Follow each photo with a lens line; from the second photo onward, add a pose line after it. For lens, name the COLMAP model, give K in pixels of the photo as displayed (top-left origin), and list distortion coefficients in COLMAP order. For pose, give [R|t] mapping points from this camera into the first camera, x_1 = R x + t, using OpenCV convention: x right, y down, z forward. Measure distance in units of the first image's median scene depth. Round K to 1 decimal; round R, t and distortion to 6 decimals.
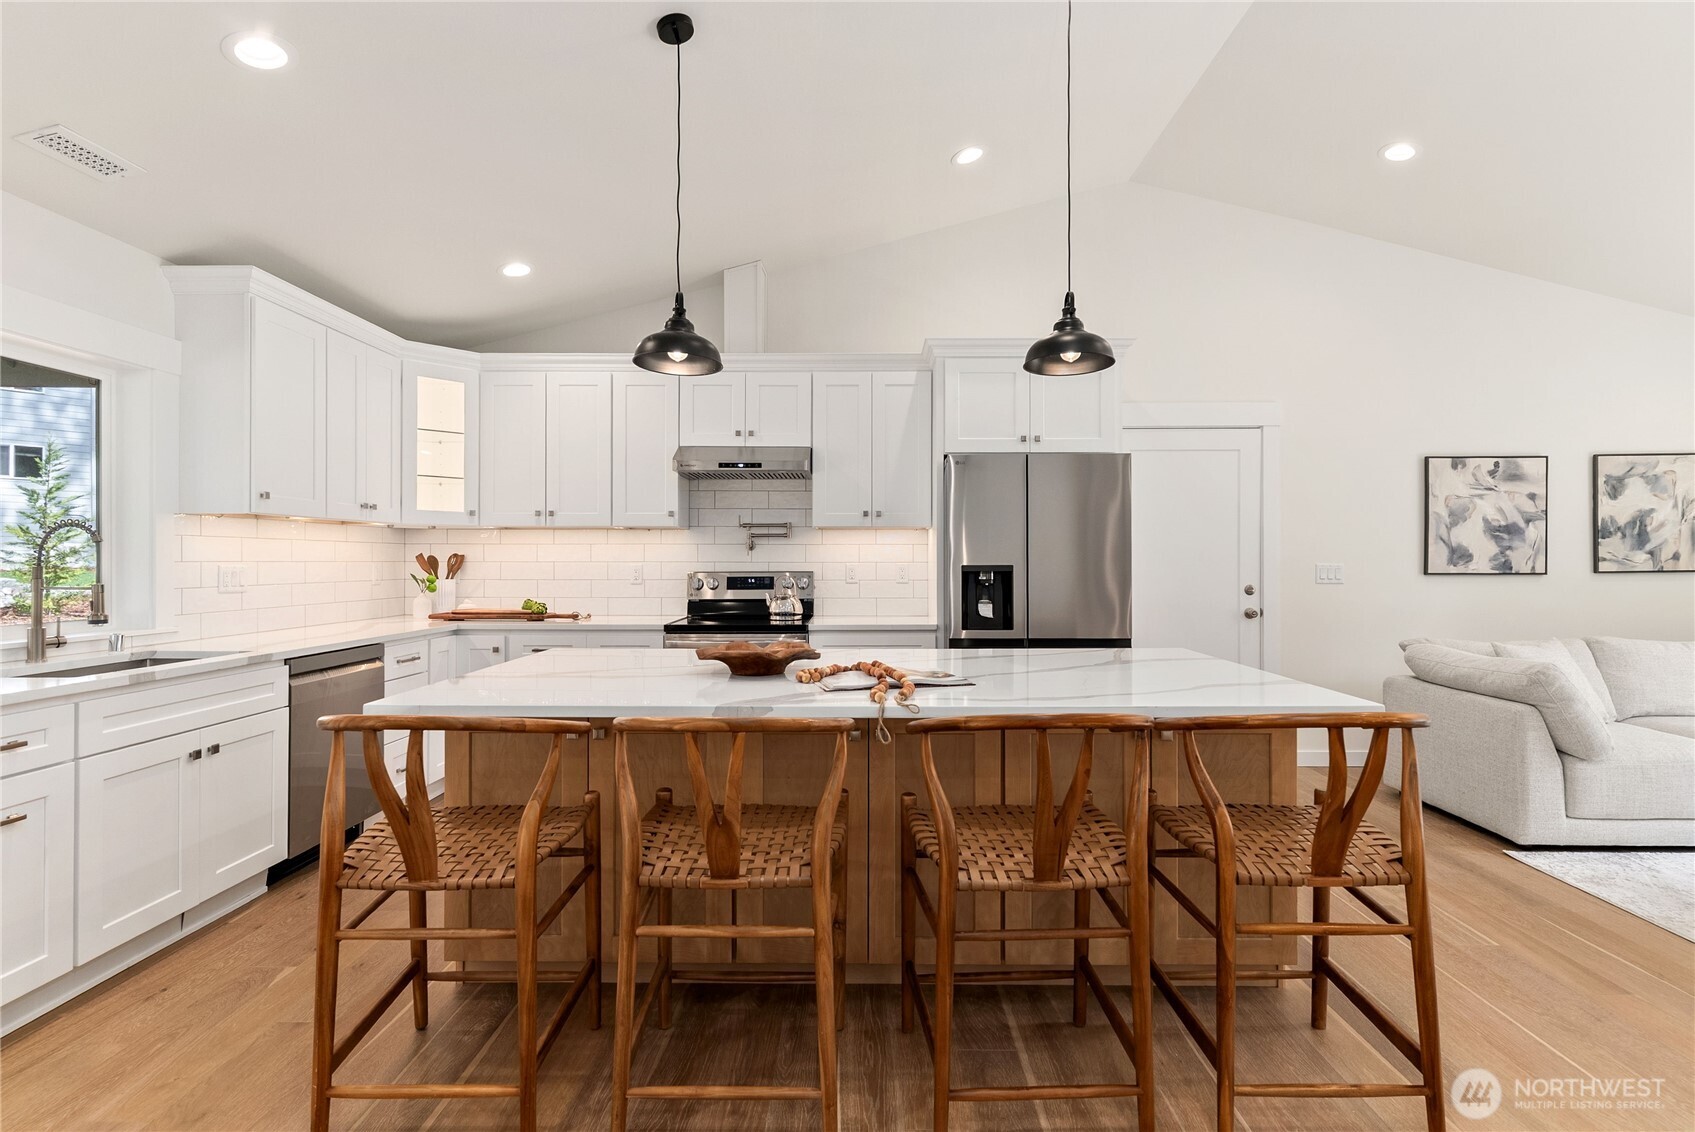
lens RADIAL K [[818.6, 0, 852.2], [0, 818.6, 561.5], [0, 0, 1]] dist [0.001357, 0.000954]
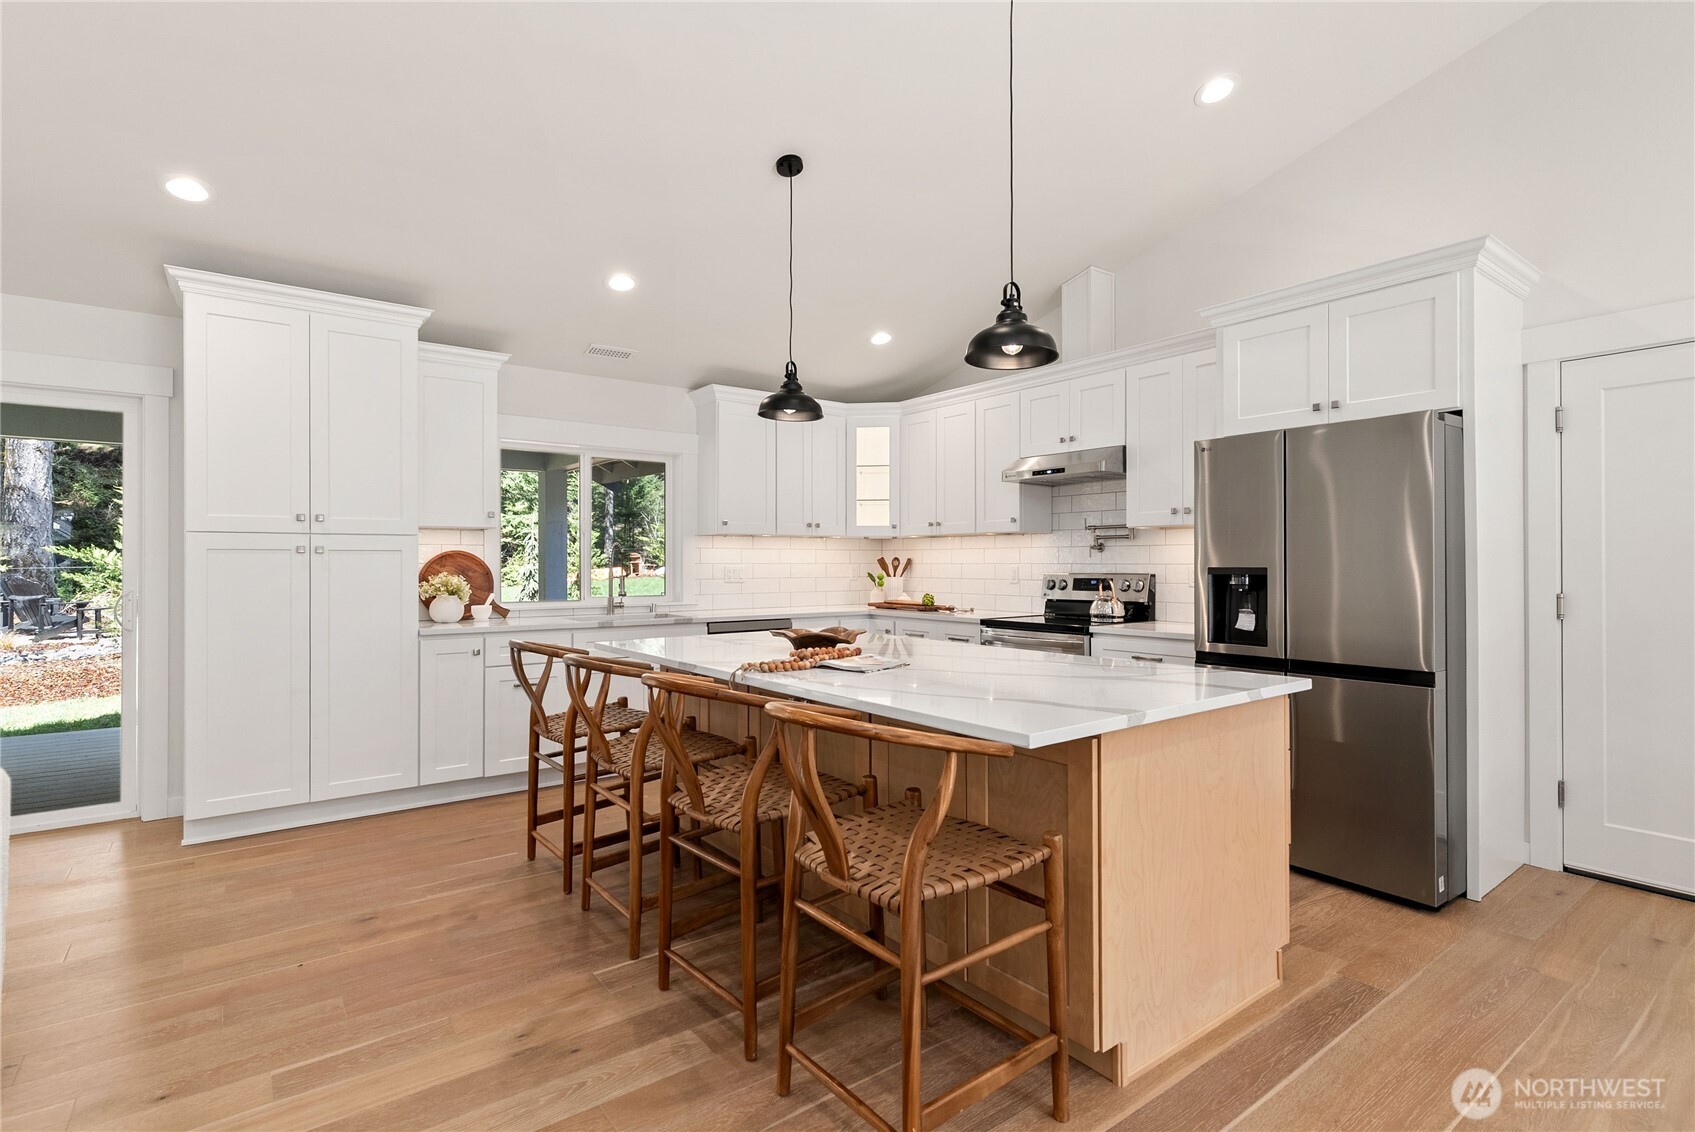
lens RADIAL K [[818.6, 0, 852.2], [0, 818.6, 561.5], [0, 0, 1]] dist [0.001357, 0.000954]
pose [[0.612934, -0.002764, -0.790130, 0.493537], [0.000729, 0.999995, -0.002933, 0.000607], [0.790134, 0.001221, 0.612933, 0.143514]]
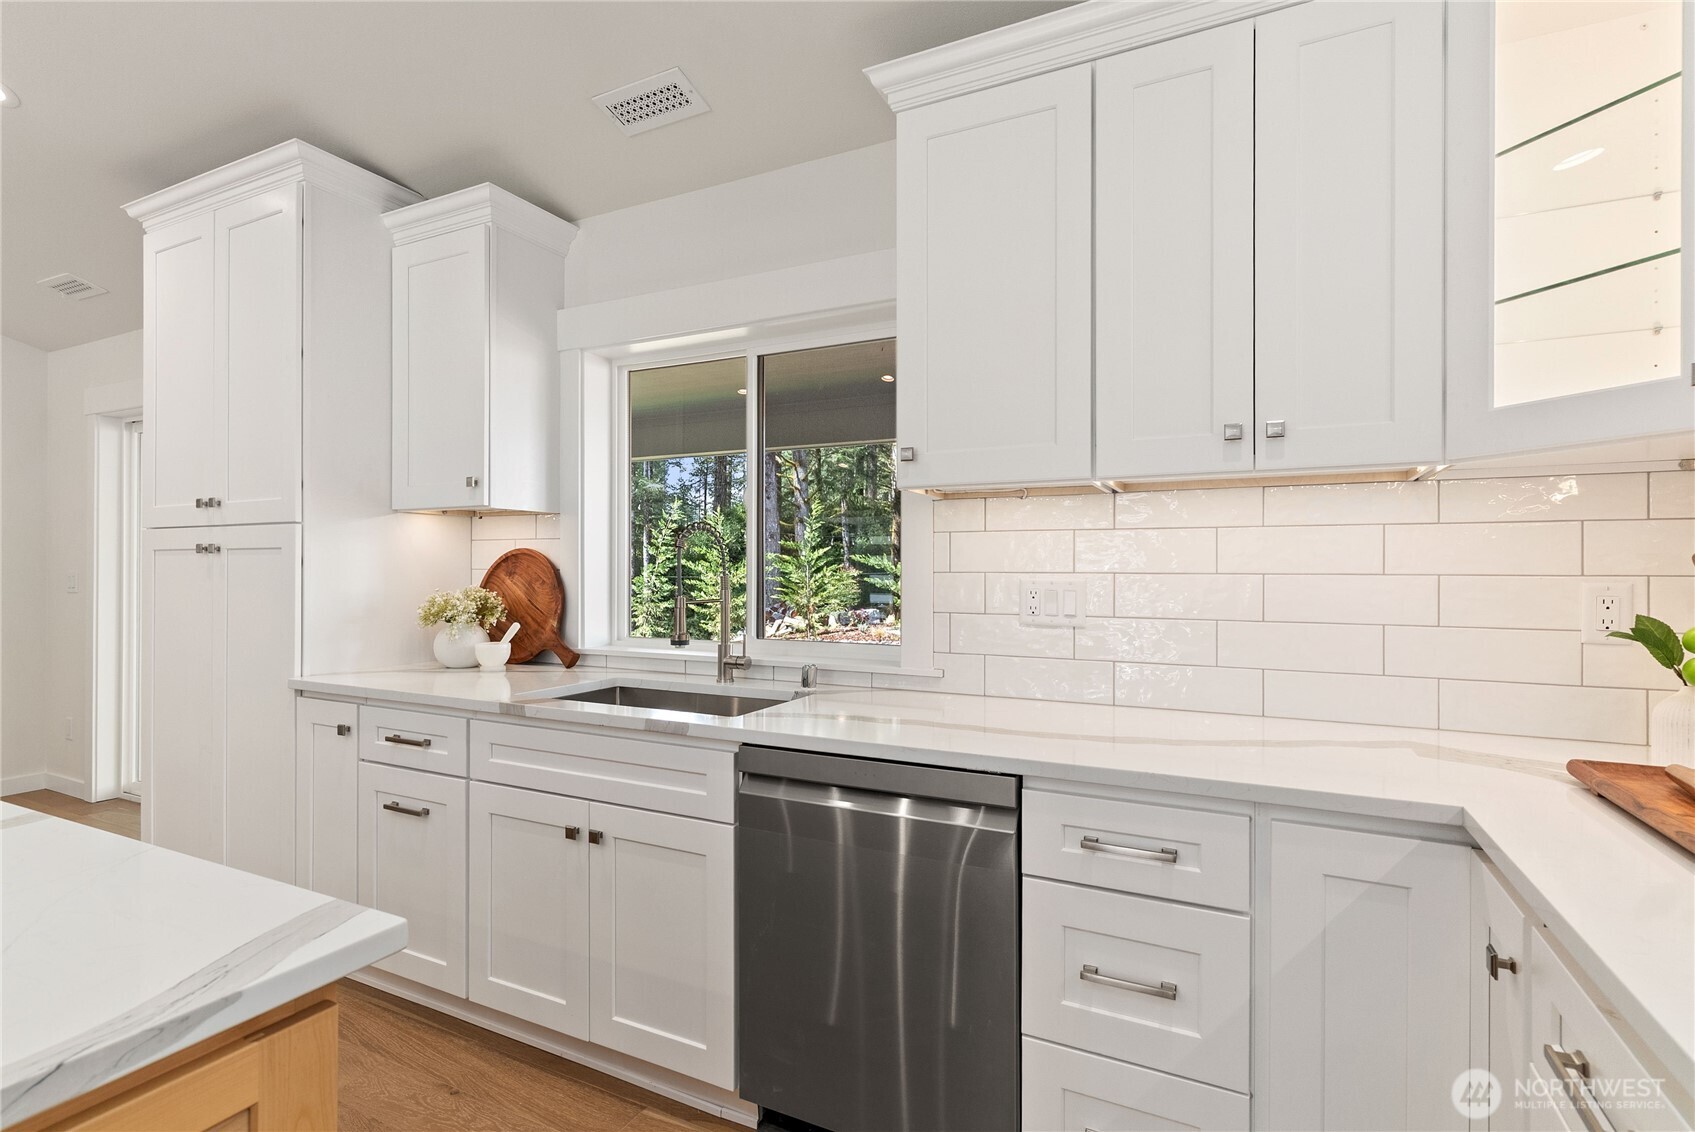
lens RADIAL K [[810.2, 0, 847.5], [0, 810.2, 567.8], [0, 0, 1]] dist [0.003710, -0.000443]
pose [[-0.436143, -0.004362, -0.899867, -0.136167], [-0.003866, 0.999988, -0.002974, -0.000477], [0.899869, 0.002181, -0.436155, 0.830329]]
